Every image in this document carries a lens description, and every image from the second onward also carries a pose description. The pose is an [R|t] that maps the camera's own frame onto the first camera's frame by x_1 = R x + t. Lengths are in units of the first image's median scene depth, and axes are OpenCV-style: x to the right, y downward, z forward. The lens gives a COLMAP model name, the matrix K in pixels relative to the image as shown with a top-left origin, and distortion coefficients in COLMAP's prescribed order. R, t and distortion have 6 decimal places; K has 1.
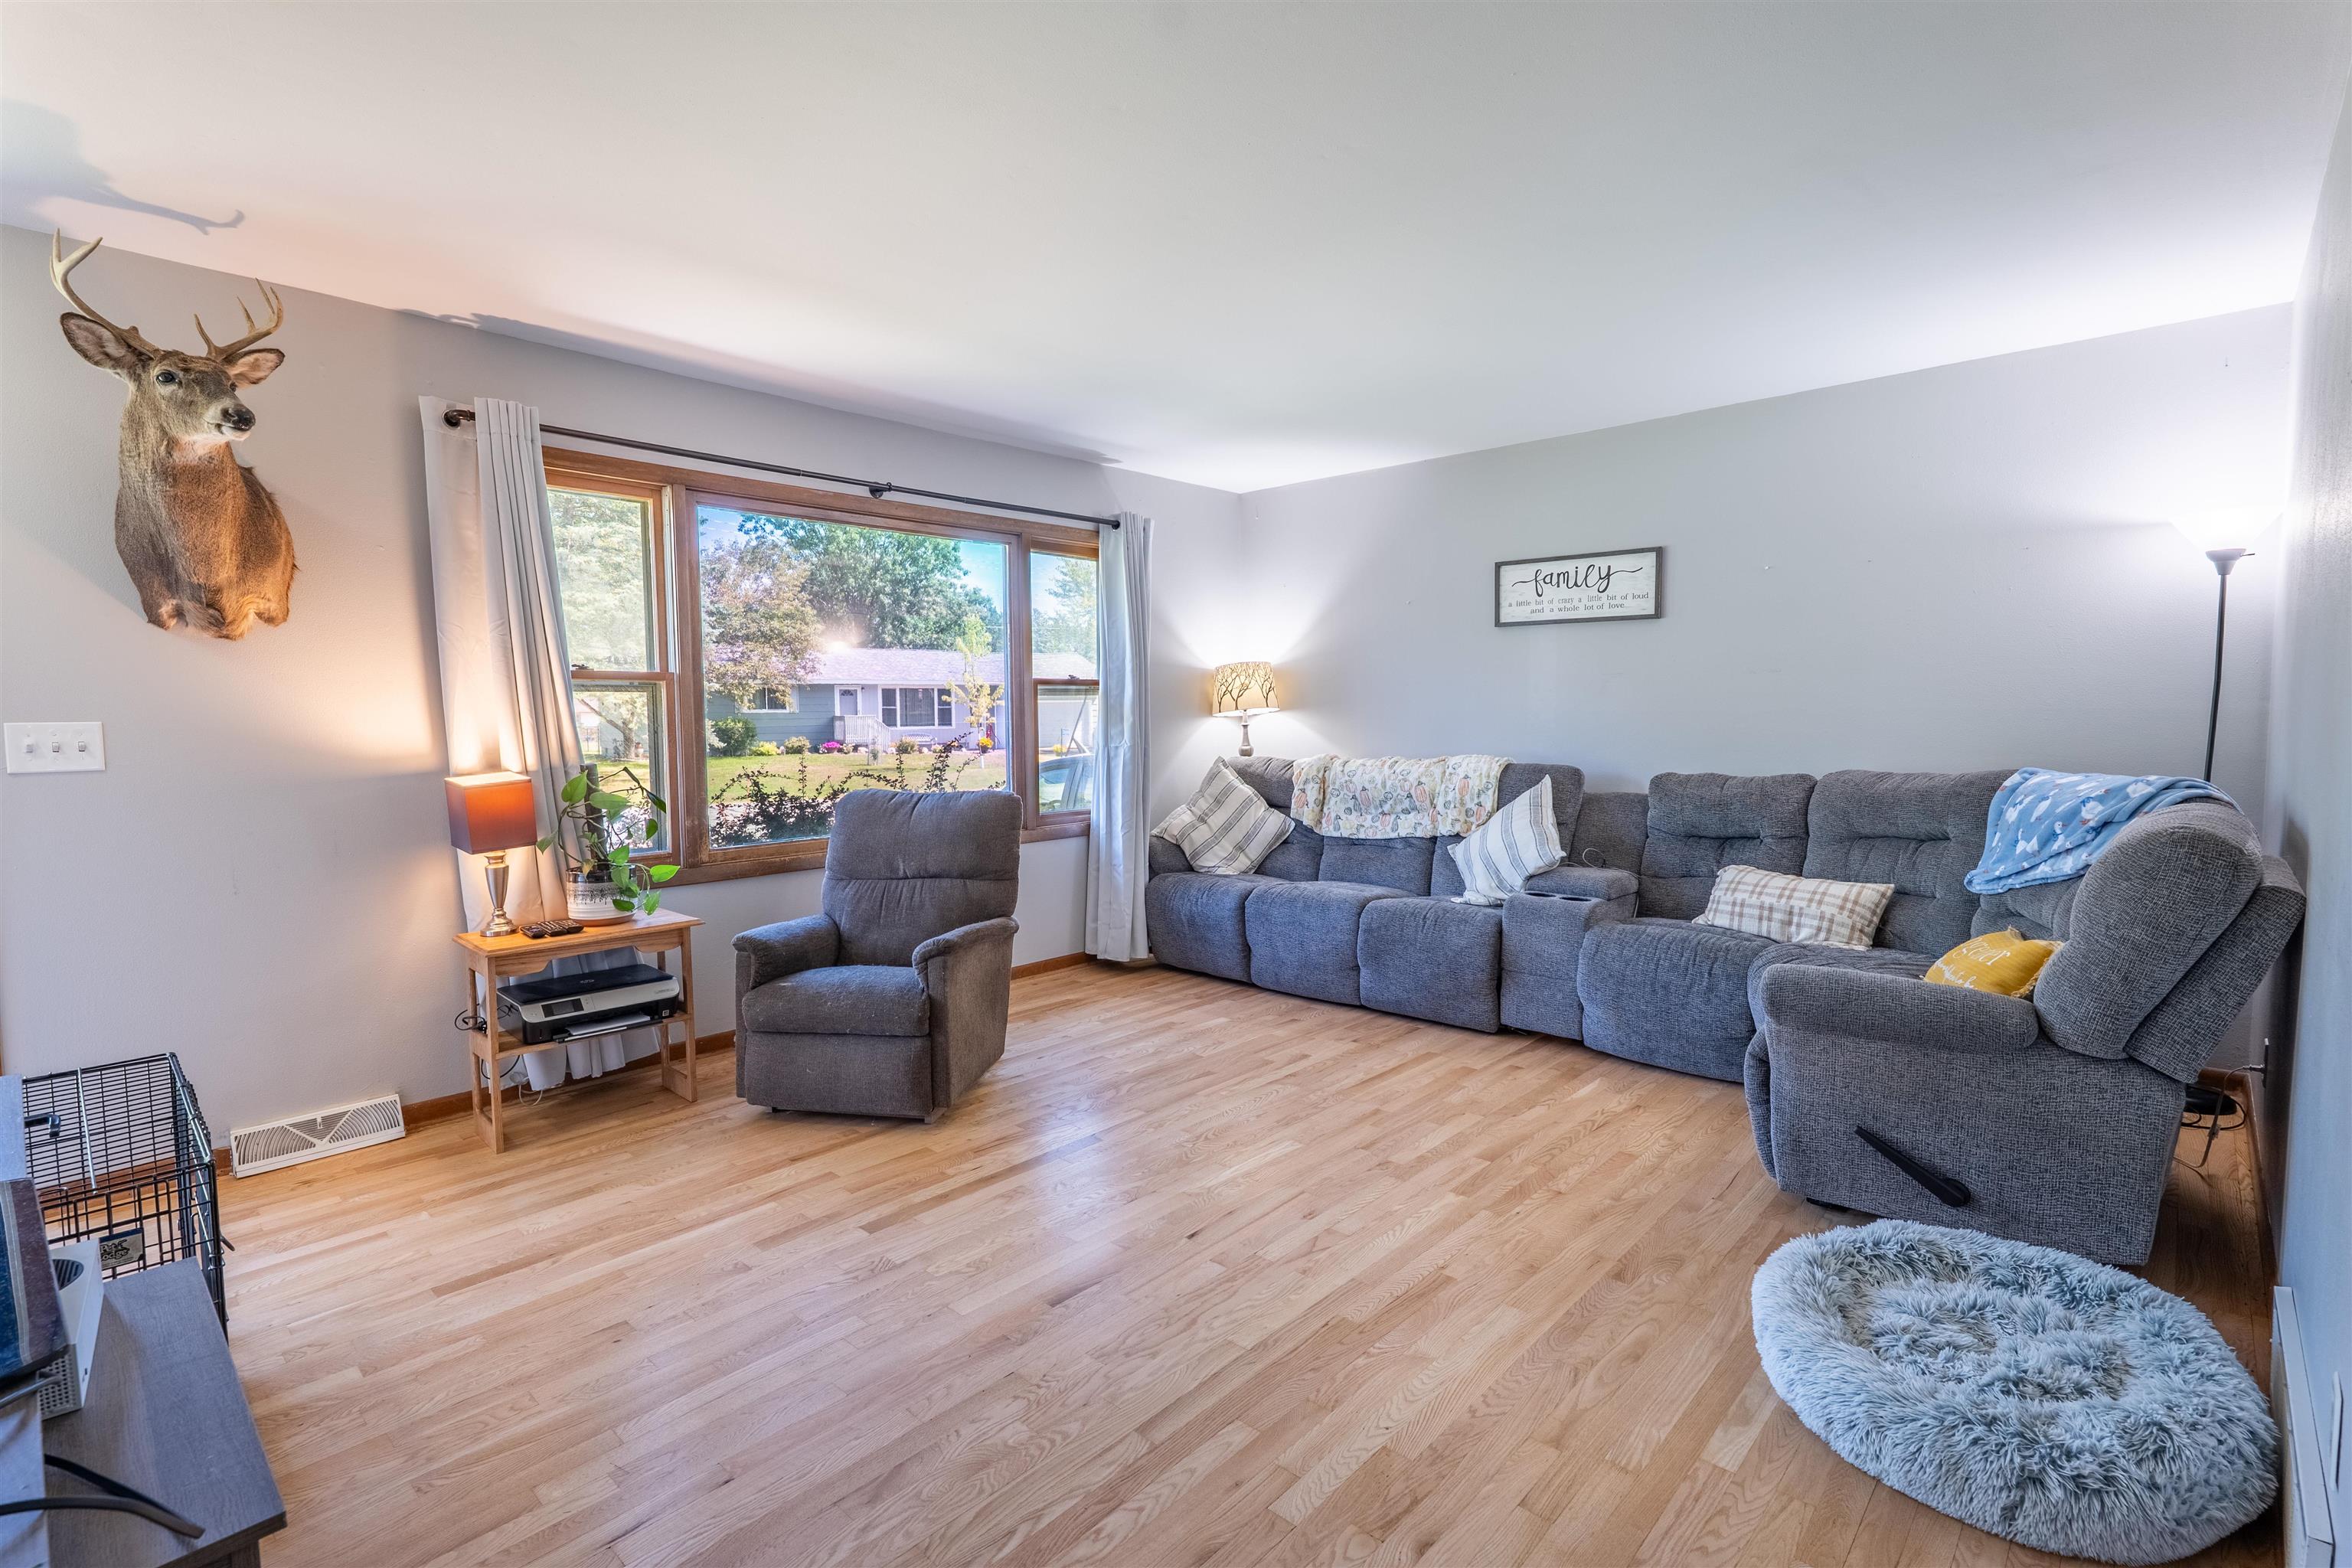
lens RADIAL K [[1090.5, 0, 1177.5], [0, 1090.5, 780.4], [0, 0, 1]] dist [0.000514, 0.000334]
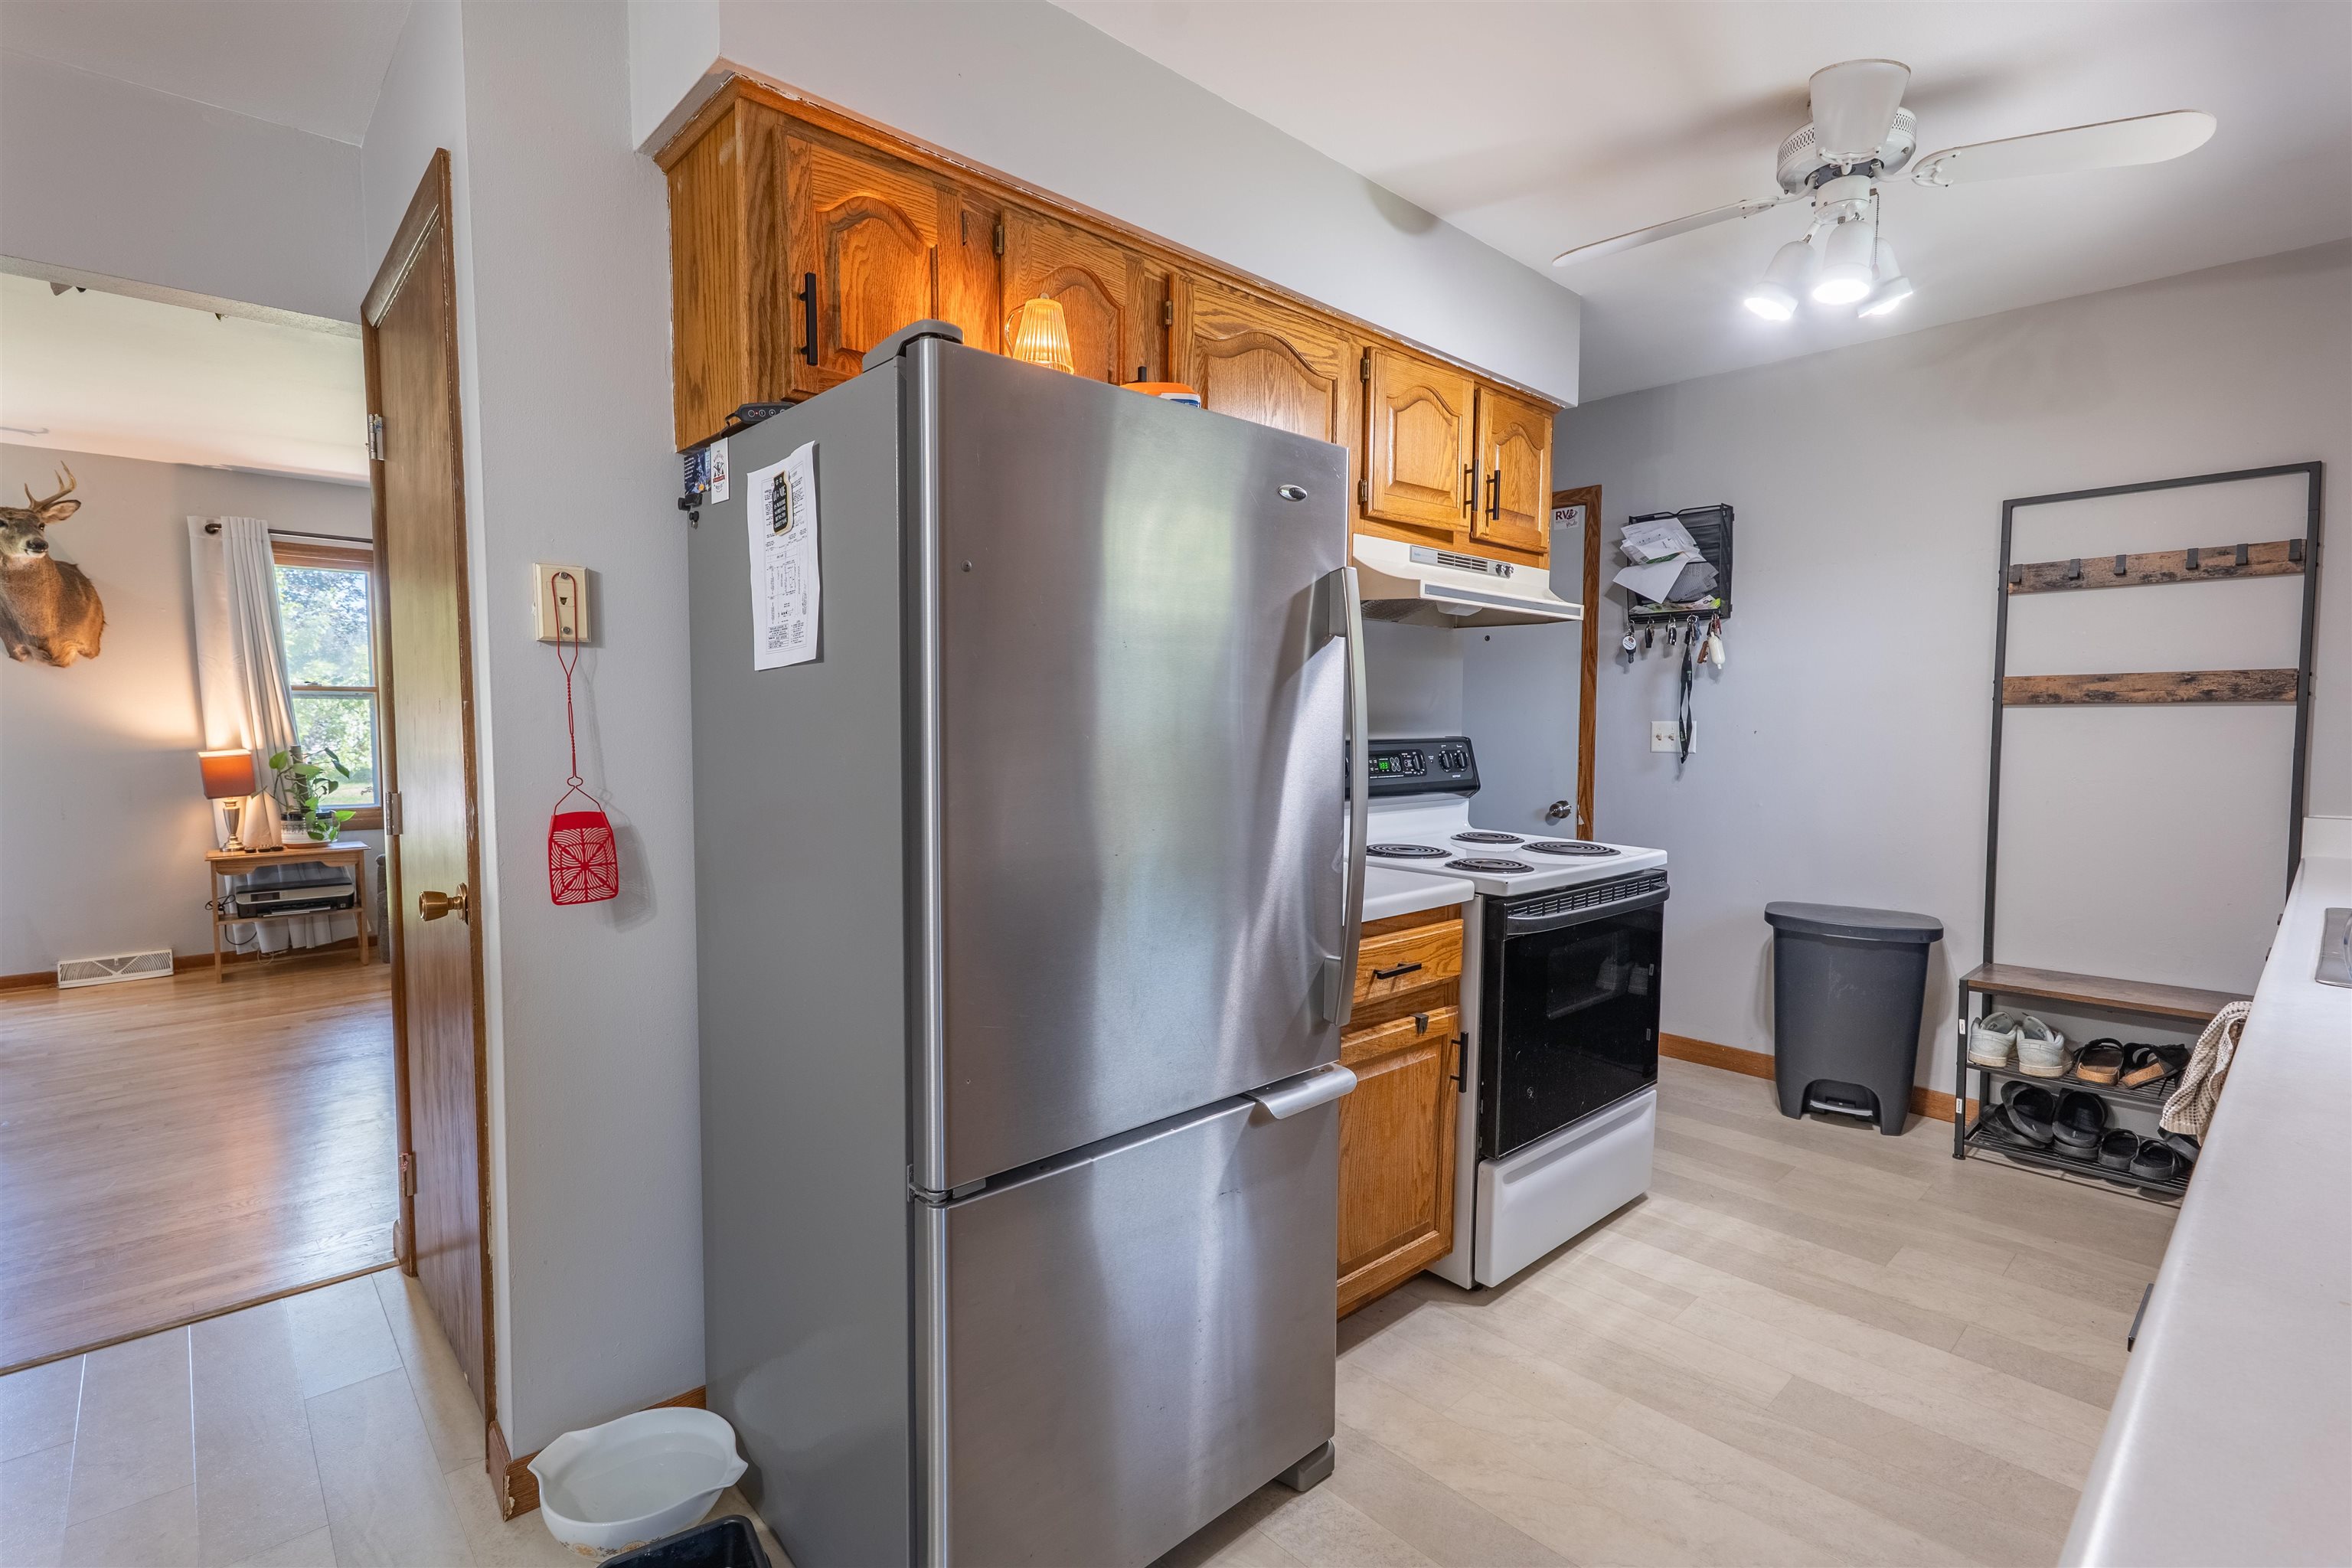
lens RADIAL K [[1090.5, 0, 1177.5], [0, 1090.5, 780.4], [0, 0, 1]] dist [0.000514, 0.000334]
pose [[0.997179, 0.014722, -0.073599, 0.872233], [-0.015040, 0.999880, -0.003769, 0.022977], [0.073535, 0.004865, 0.997281, -0.491170]]
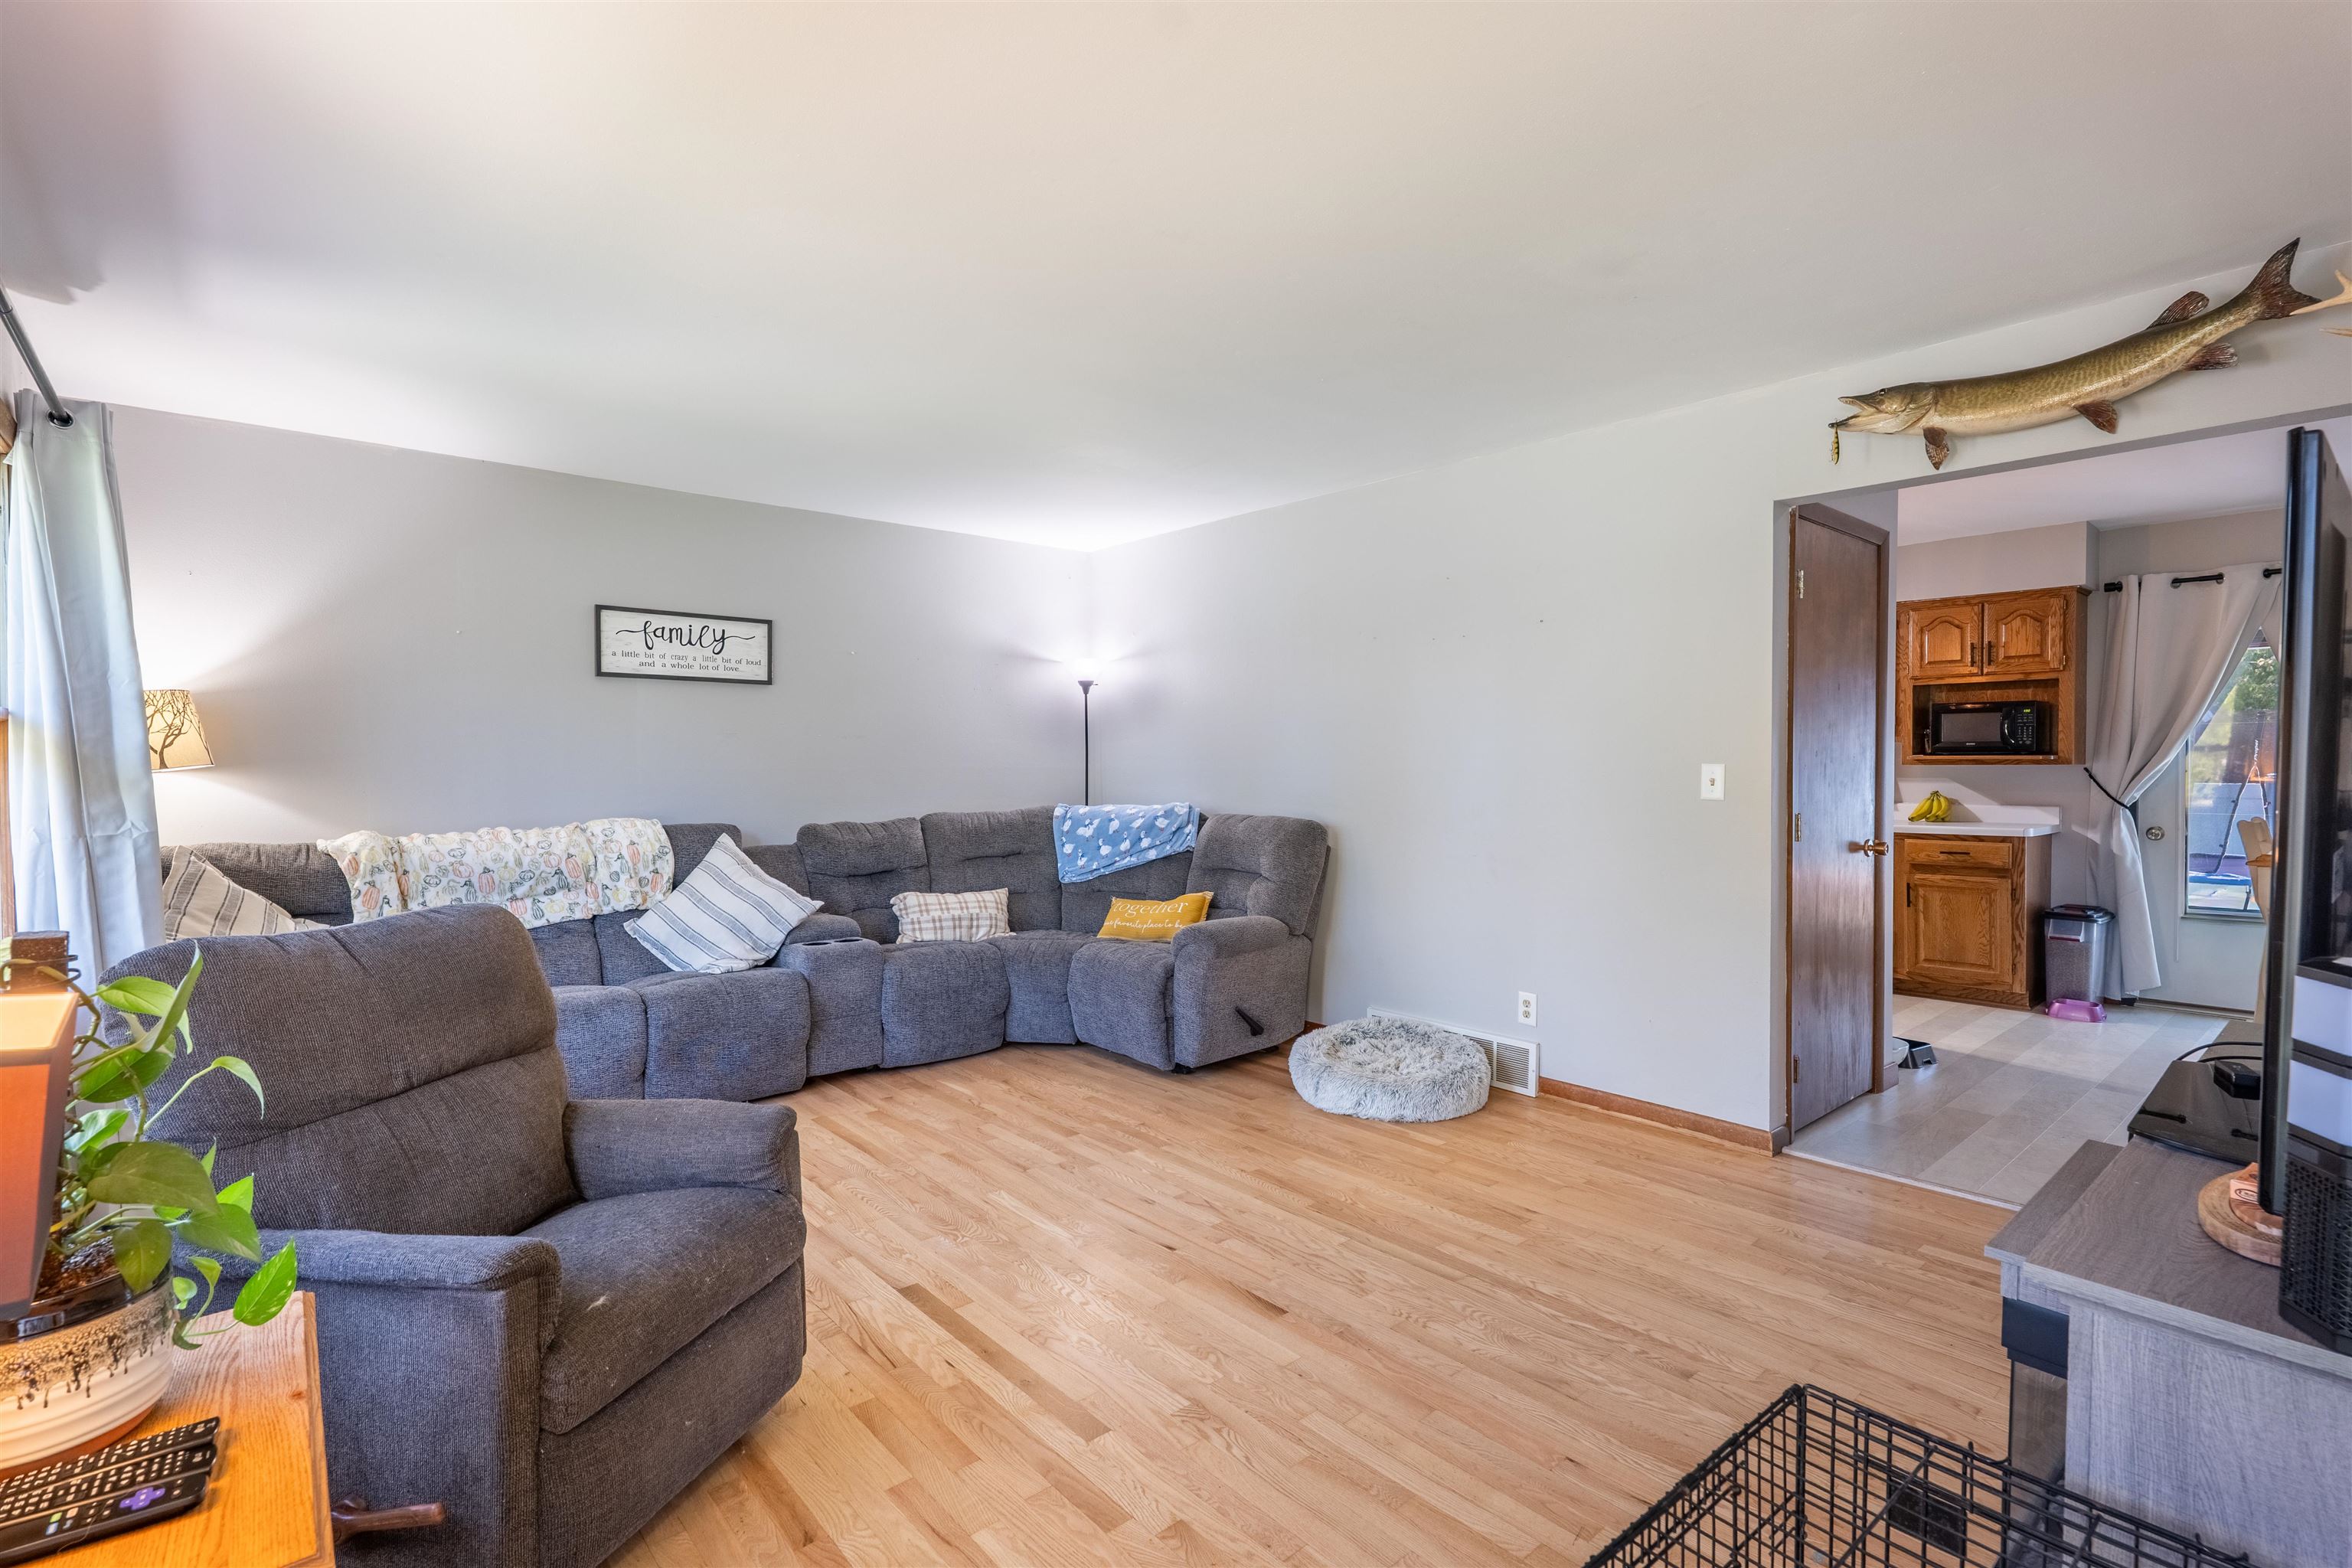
lens RADIAL K [[1090.5, 0, 1177.5], [0, 1090.5, 780.4], [0, 0, 1]] dist [0.000514, 0.000334]
pose [[0.113437, -0.009998, 0.993495, -0.838464], [0.065651, 0.997839, 0.002546, -0.040047], [-0.991374, 0.064935, 0.113848, 0.662022]]
